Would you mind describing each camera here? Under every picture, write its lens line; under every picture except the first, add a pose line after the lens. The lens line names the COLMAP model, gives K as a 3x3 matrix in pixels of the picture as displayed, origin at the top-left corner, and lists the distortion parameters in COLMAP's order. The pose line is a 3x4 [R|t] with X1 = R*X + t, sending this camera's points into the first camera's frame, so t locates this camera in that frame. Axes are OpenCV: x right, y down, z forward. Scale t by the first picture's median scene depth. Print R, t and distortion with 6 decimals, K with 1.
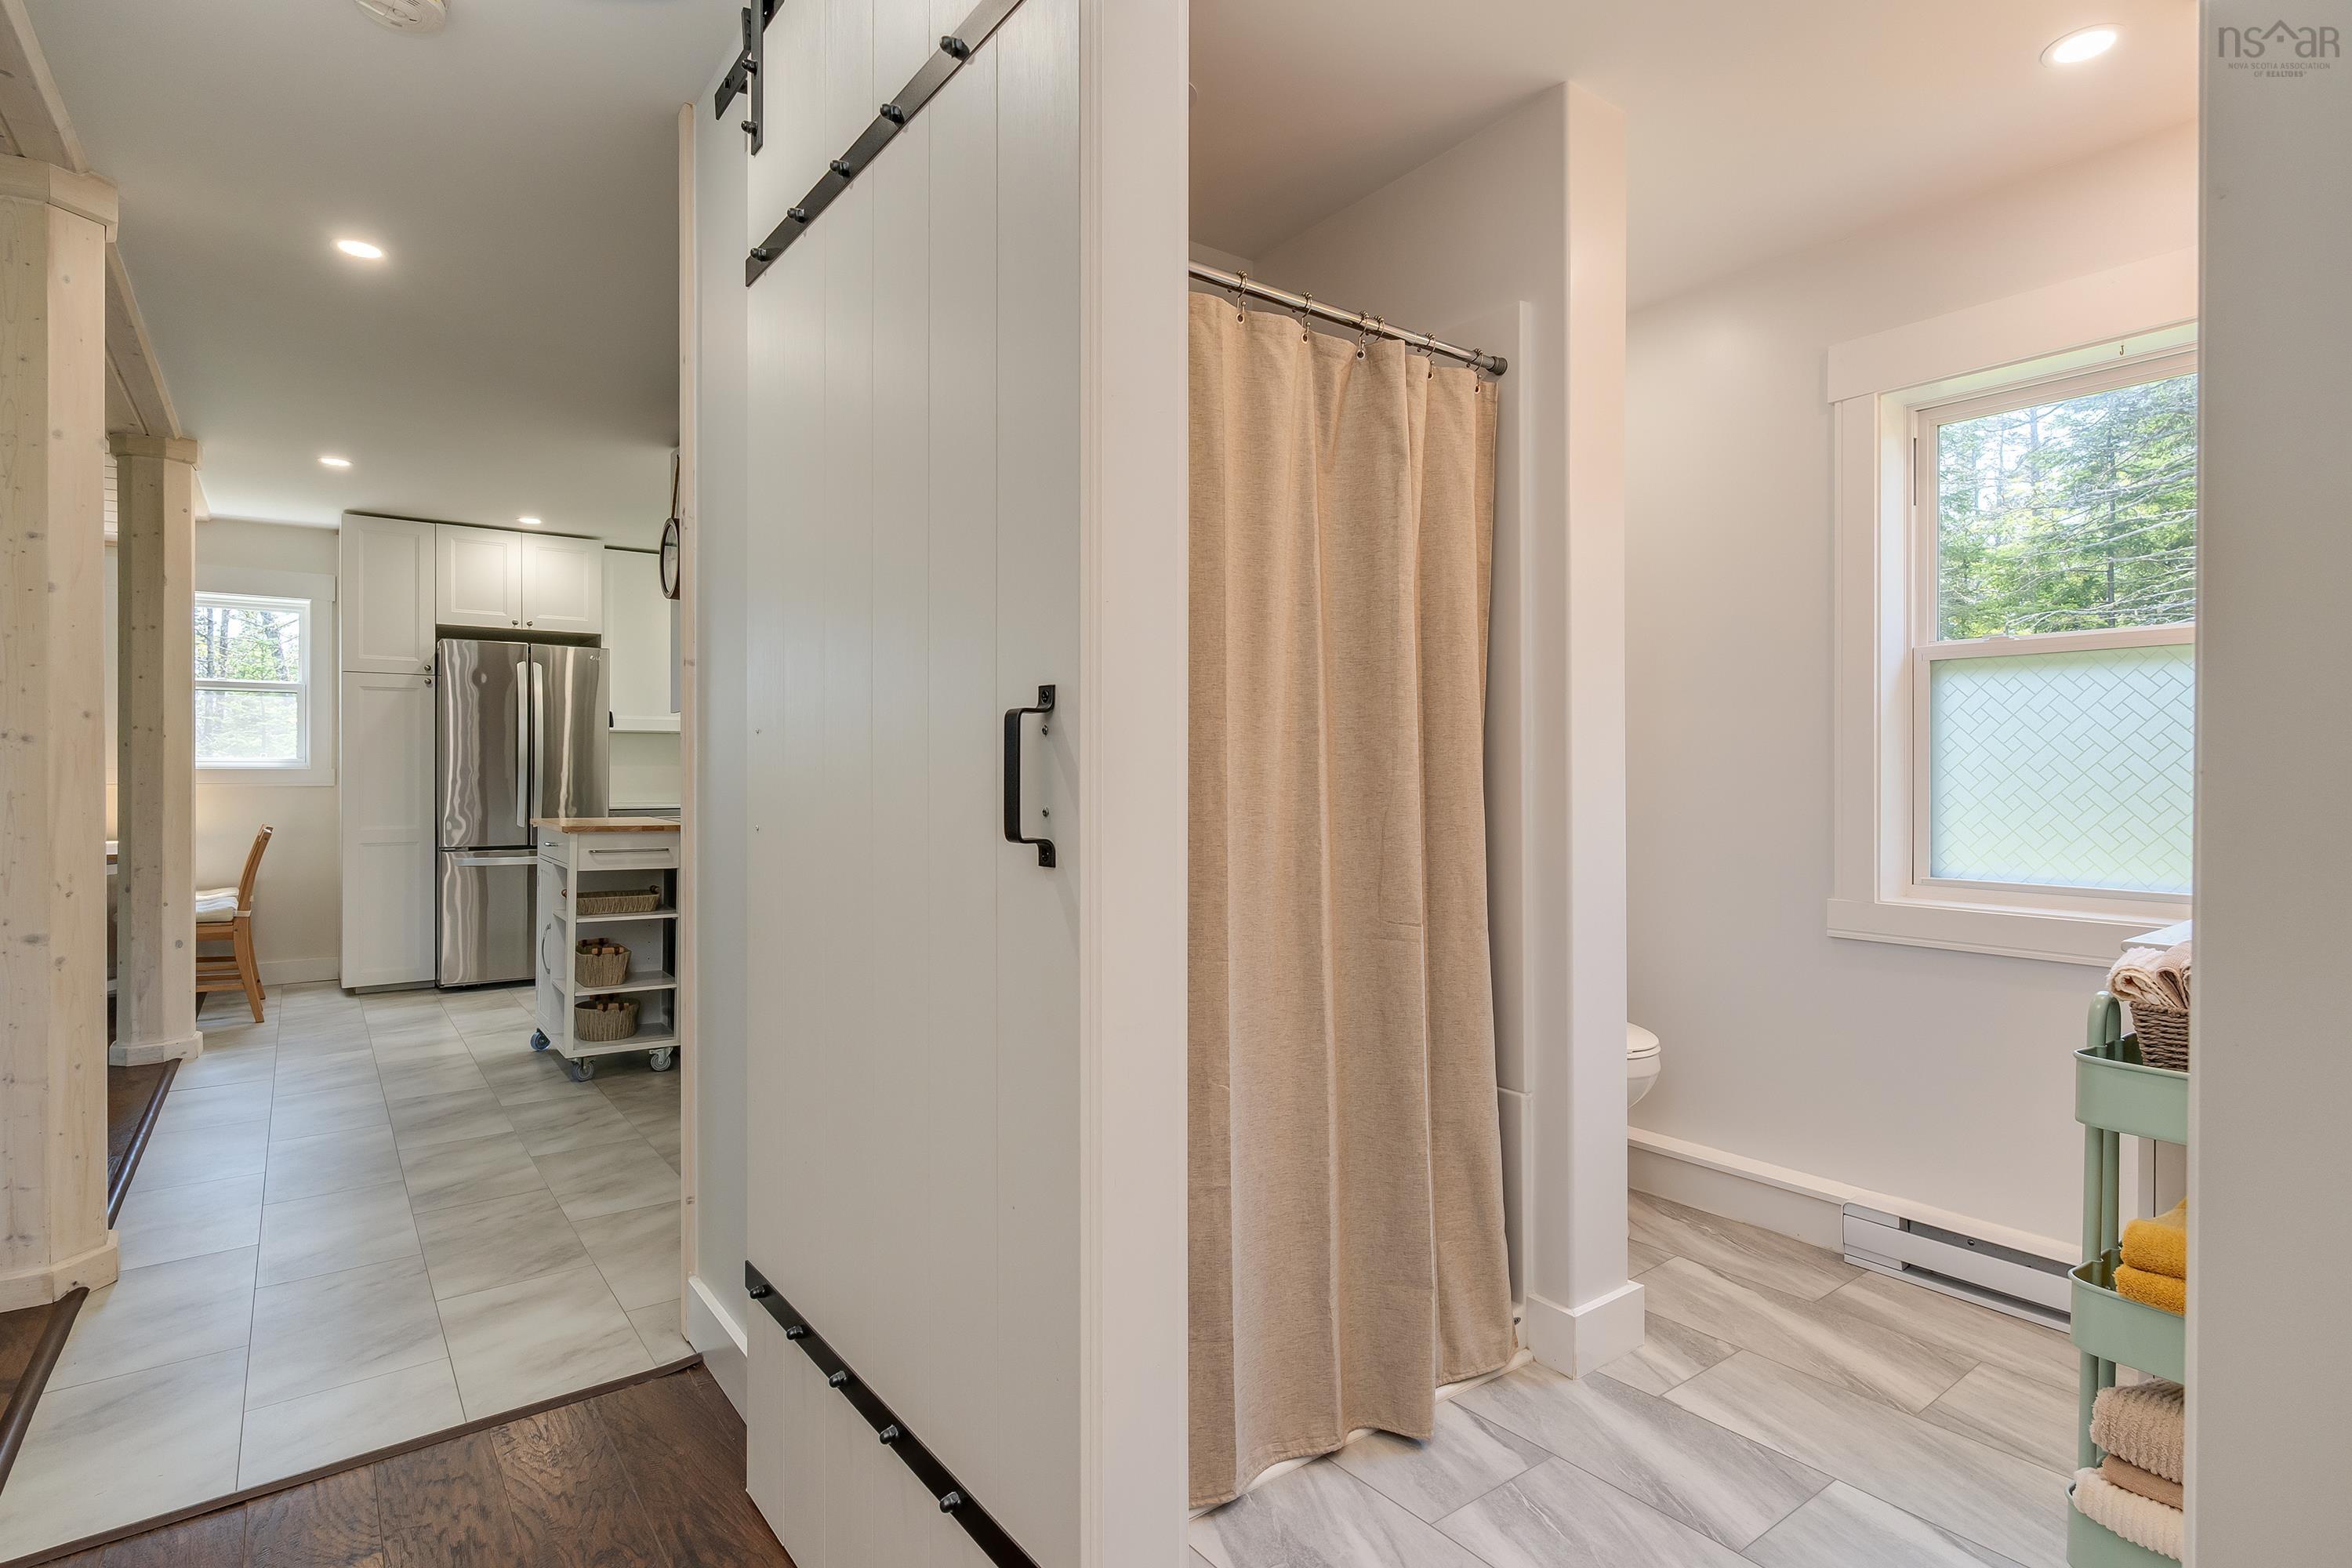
lens RADIAL K [[1175.7, 0, 1174.6], [0, 1175.7, 763.1], [0, 0, 1]] dist [-0.002361, 0.002468]
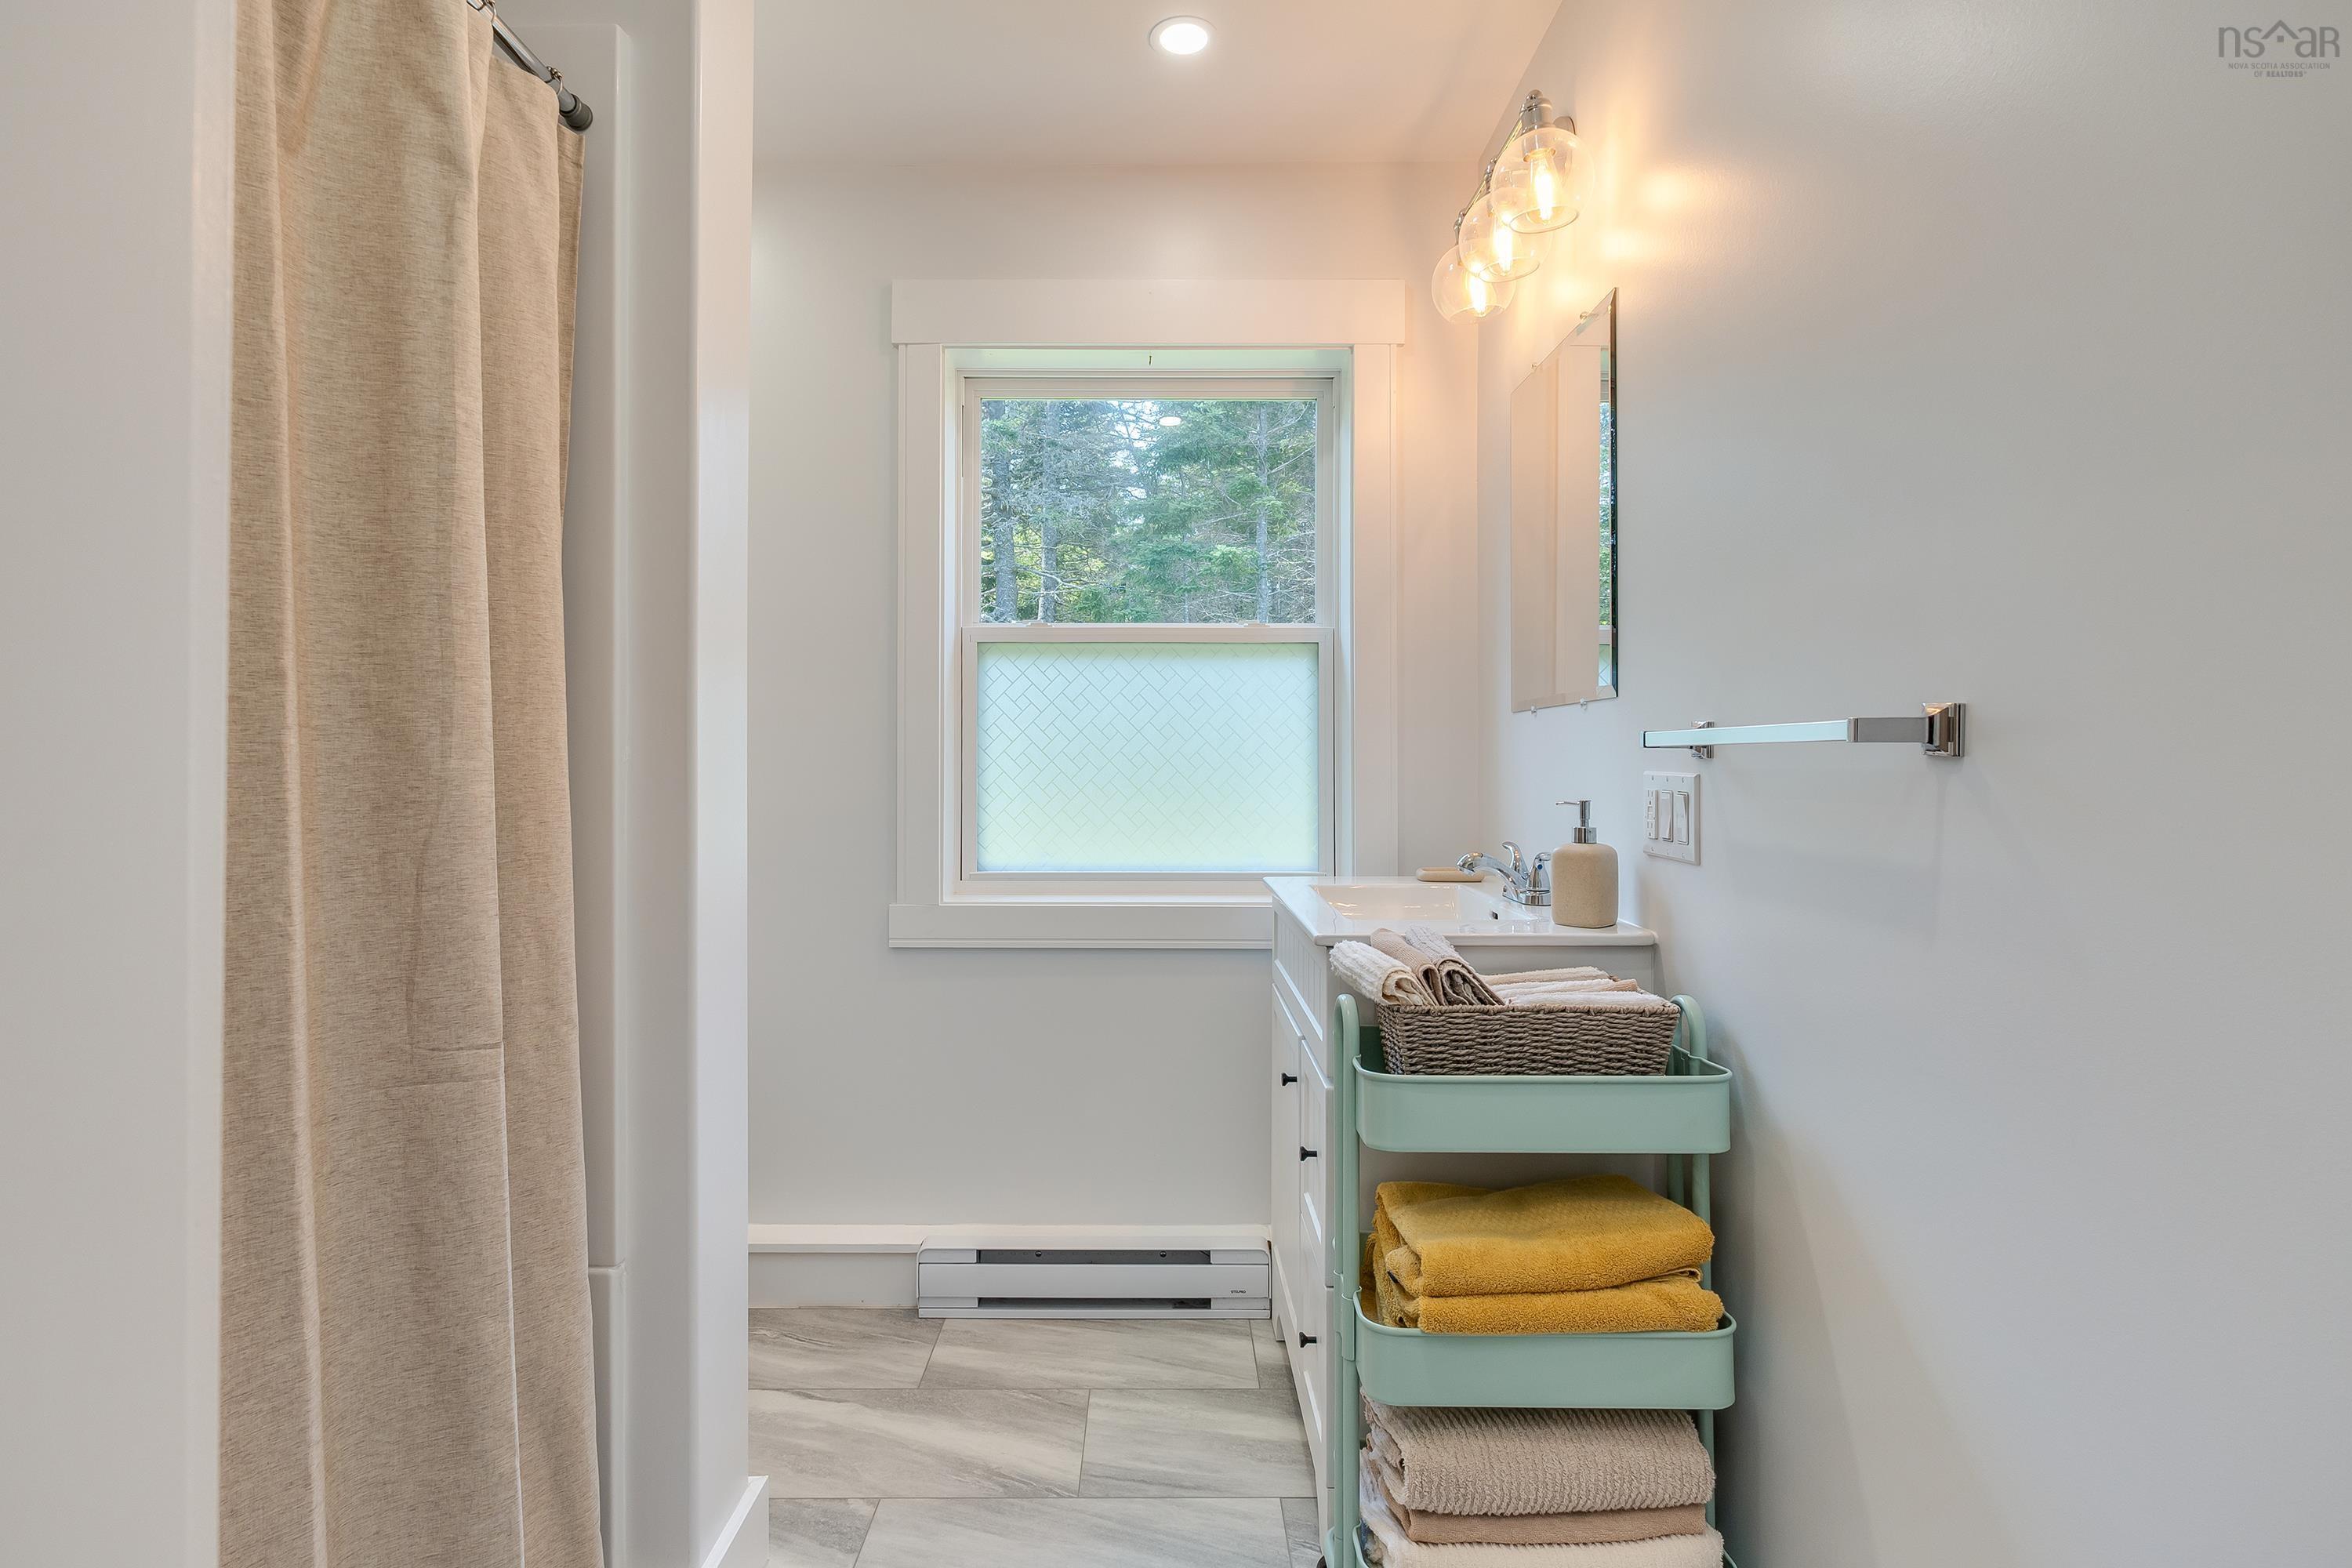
lens RADIAL K [[1195.4, 0, 1171.1], [0, 1195.4, 744.0], [0, 0, 1]] dist [-0.001898, 0.001523]
pose [[0.604077, 0.009517, 0.796869, -0.041139], [-0.005551, 0.999955, -0.007735, 0.001588], [-0.796906, 0.000249, 0.604103, 0.396195]]
